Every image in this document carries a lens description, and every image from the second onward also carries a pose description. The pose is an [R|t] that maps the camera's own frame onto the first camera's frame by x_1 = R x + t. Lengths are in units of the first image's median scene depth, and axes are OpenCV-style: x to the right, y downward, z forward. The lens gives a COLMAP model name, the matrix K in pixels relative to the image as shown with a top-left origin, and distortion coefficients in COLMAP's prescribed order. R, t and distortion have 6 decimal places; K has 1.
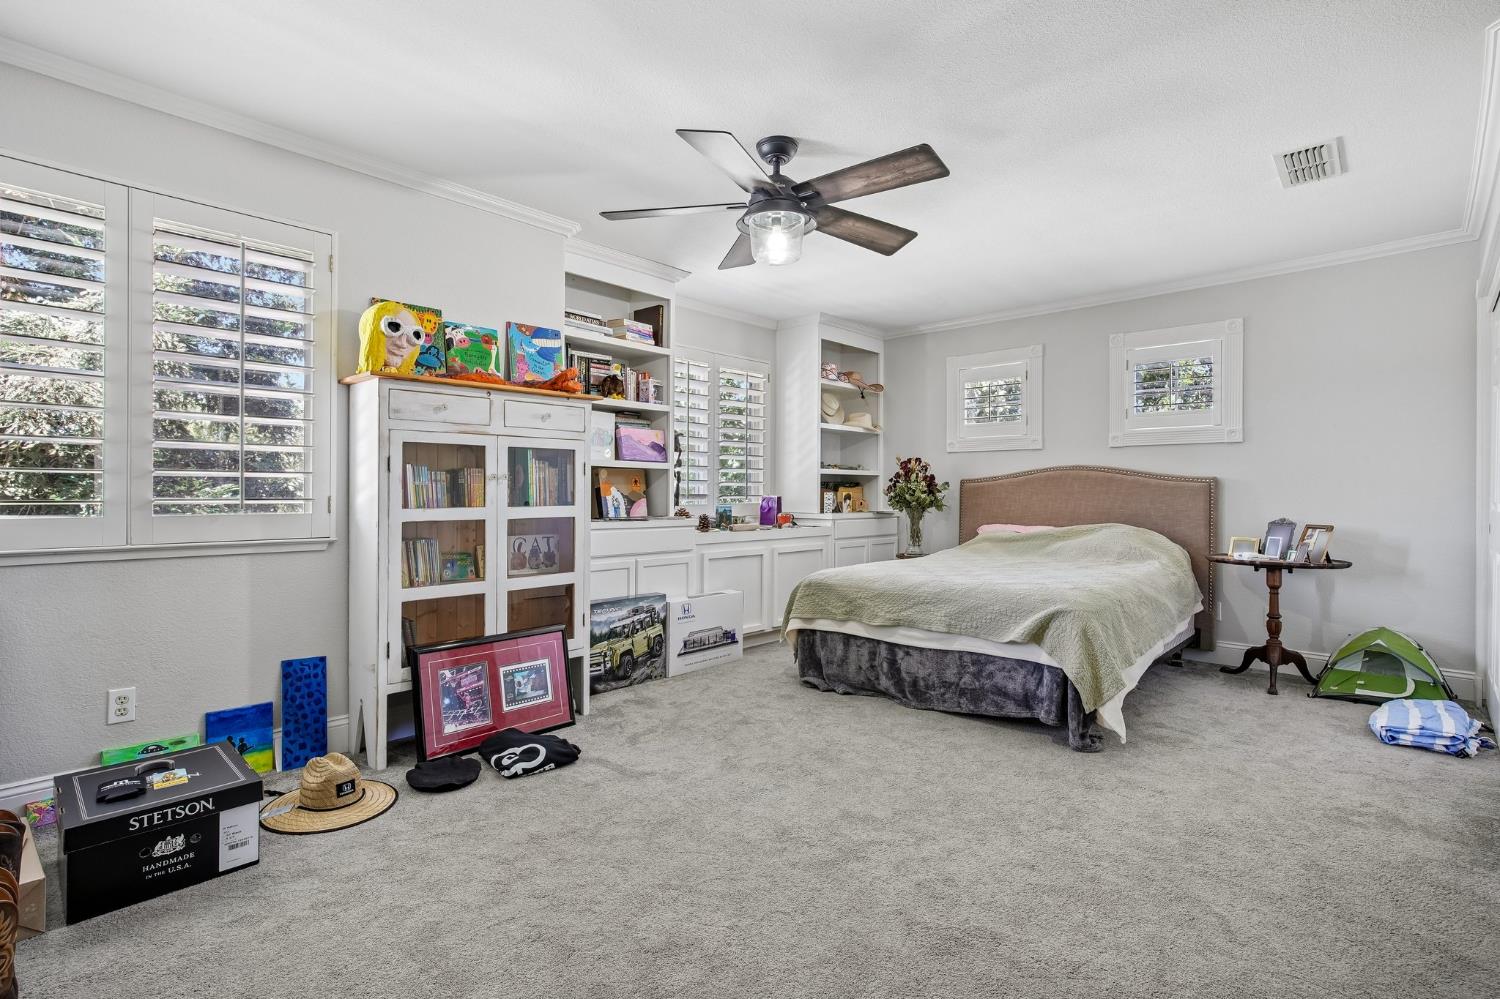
lens RADIAL K [[727.1, 0, 750.7], [0, 727.1, 472.6], [0, 0, 1]] dist [-0.002575, -0.000190]
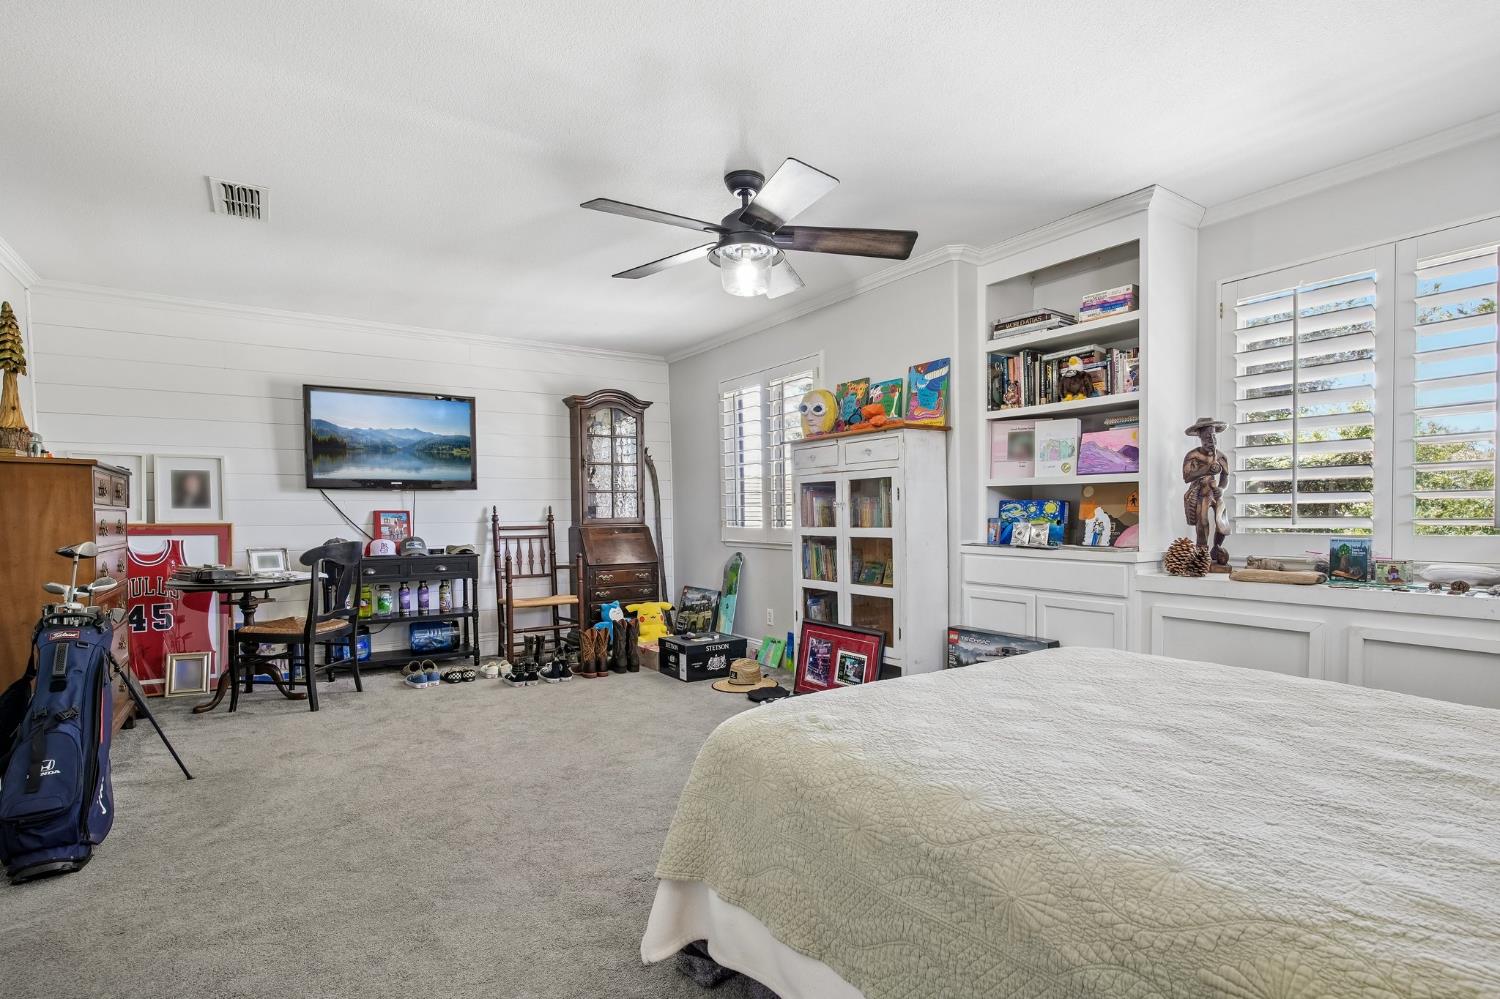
lens RADIAL K [[717.8, 0, 747.4], [0, 717.8, 524.5], [0, 0, 1]] dist [0.000211, 0.000043]
pose [[-0.222571, 0.015932, -0.974786, 0.761917], [0.032837, 0.999422, 0.008837, 0.020713], [0.974363, -0.030042, -0.222966, 0.908864]]
